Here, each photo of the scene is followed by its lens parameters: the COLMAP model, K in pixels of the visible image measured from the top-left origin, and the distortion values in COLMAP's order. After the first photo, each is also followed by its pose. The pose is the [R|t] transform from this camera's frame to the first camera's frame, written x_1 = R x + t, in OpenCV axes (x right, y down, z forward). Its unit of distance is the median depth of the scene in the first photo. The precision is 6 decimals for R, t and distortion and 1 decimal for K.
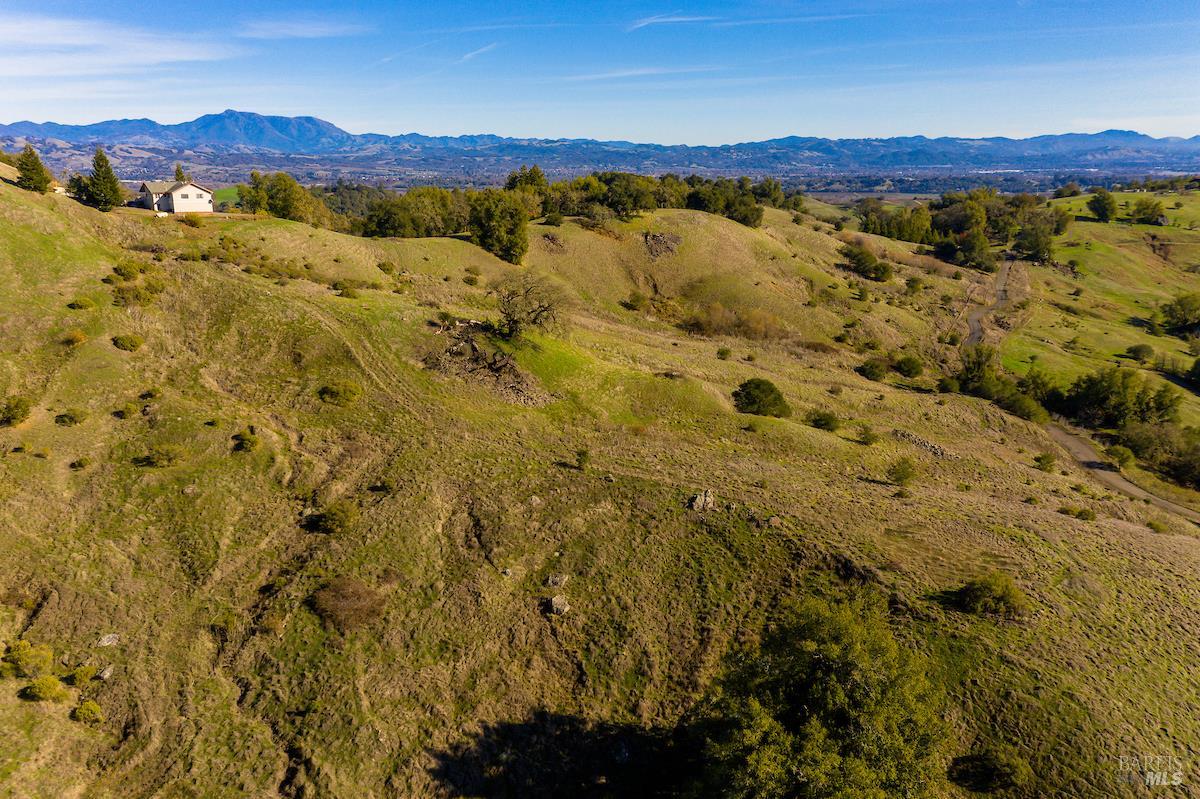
lens RADIAL K [[940.8, 0, 599.0], [0, 940.8, 408.4], [0, 0, 1]] dist [0.040469, 0.013833]
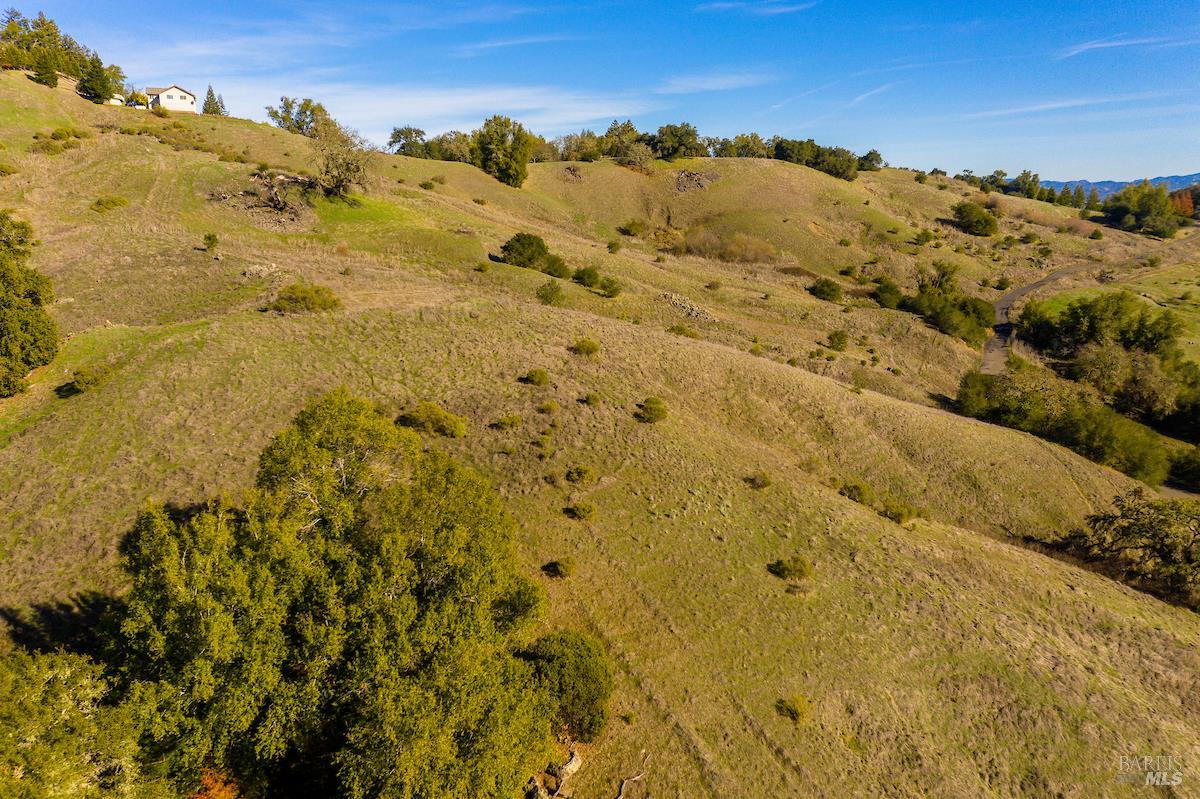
lens RADIAL K [[940.8, 0, 600.2], [0, 940.8, 408.0], [0, 0, 1]] dist [0.040469, 0.013833]
pose [[0.928445, 0.077452, -0.363306, 0.217173], [-0.093045, 0.995333, -0.025589, 0.060445], [0.359629, 0.057562, 0.931318, 0.032276]]
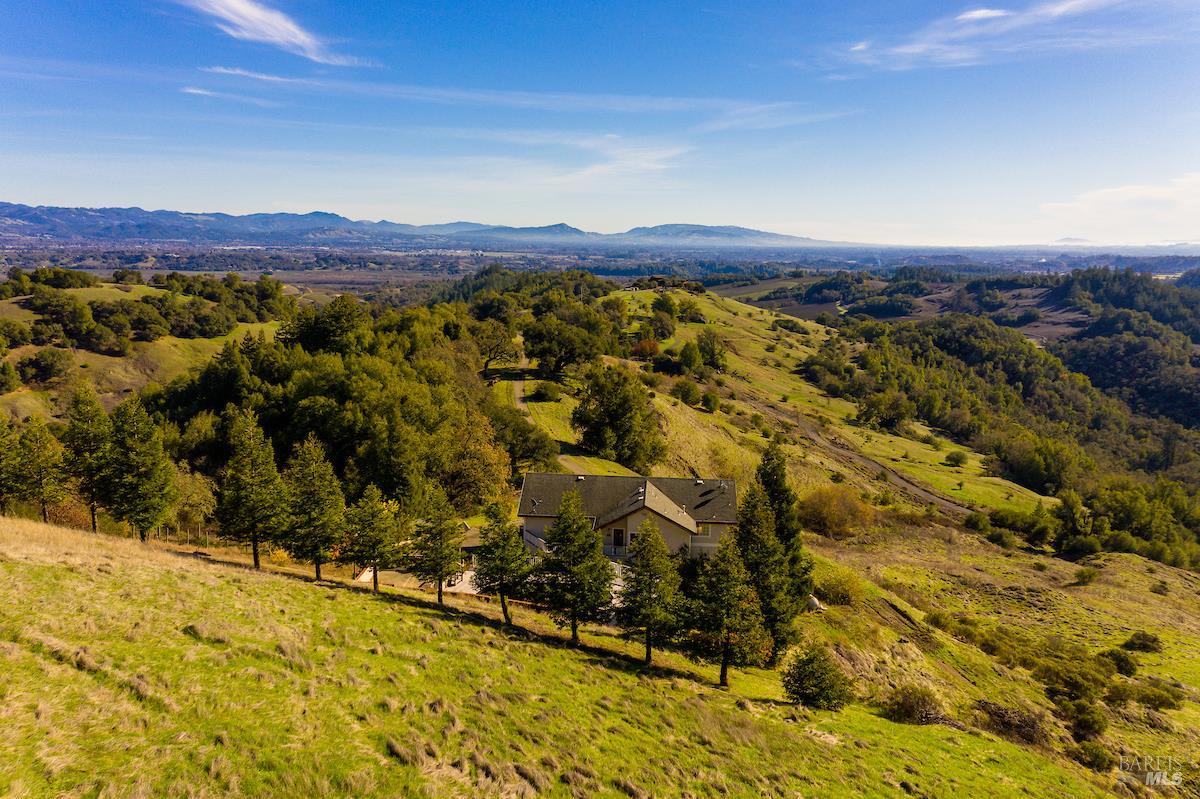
lens RADIAL K [[940.8, 0, 596.5], [0, 940.8, 410.4], [0, 0, 1]] dist [0.040469, 0.013833]
pose [[0.719607, -0.111684, 0.685341, -0.282168], [0.160413, 0.987021, -0.007587, -0.106438], [-0.675598, 0.115397, 0.728183, 0.304154]]
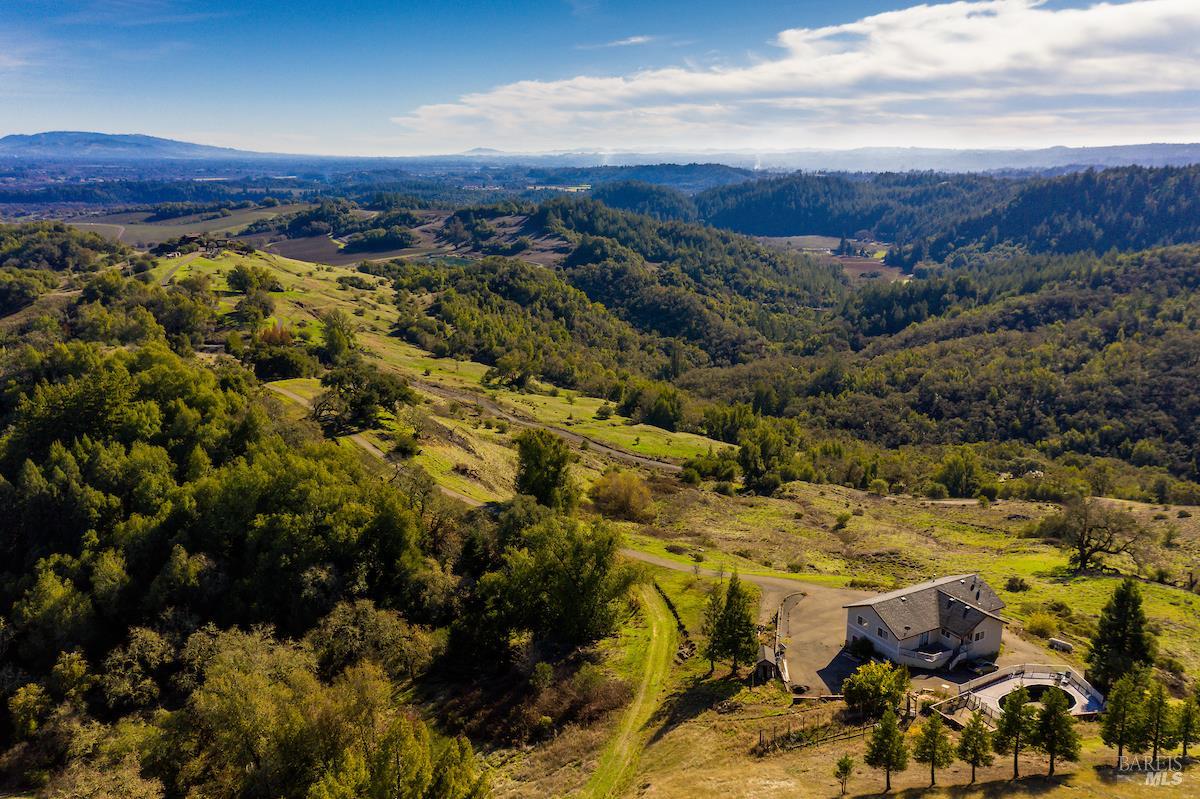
lens RADIAL K [[940.8, 0, 590.4], [0, 940.8, 421.1], [0, 0, 1]] dist [0.040469, 0.013833]
pose [[0.231849, -0.264225, 0.936179, -0.383593], [0.247379, 0.946778, 0.205952, -0.193936], [-0.940771, 0.183841, 0.284873, 0.411517]]
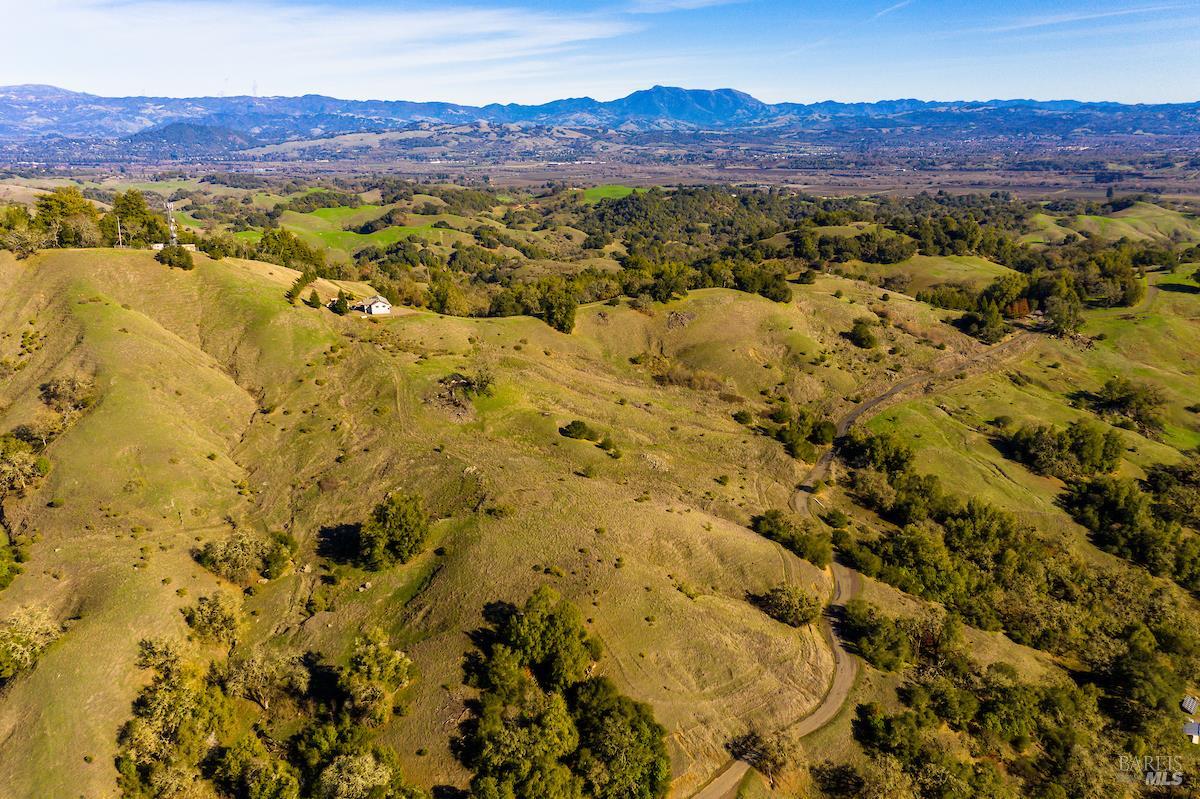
lens RADIAL K [[940.8, 0, 598.1], [0, 940.8, 414.9], [0, 0, 1]] dist [0.040469, 0.013833]
pose [[0.911892, 0.107945, -0.395982, 0.359045], [-0.091696, 0.993990, 0.059797, -0.060078], [0.400057, -0.018219, 0.916309, -0.309682]]
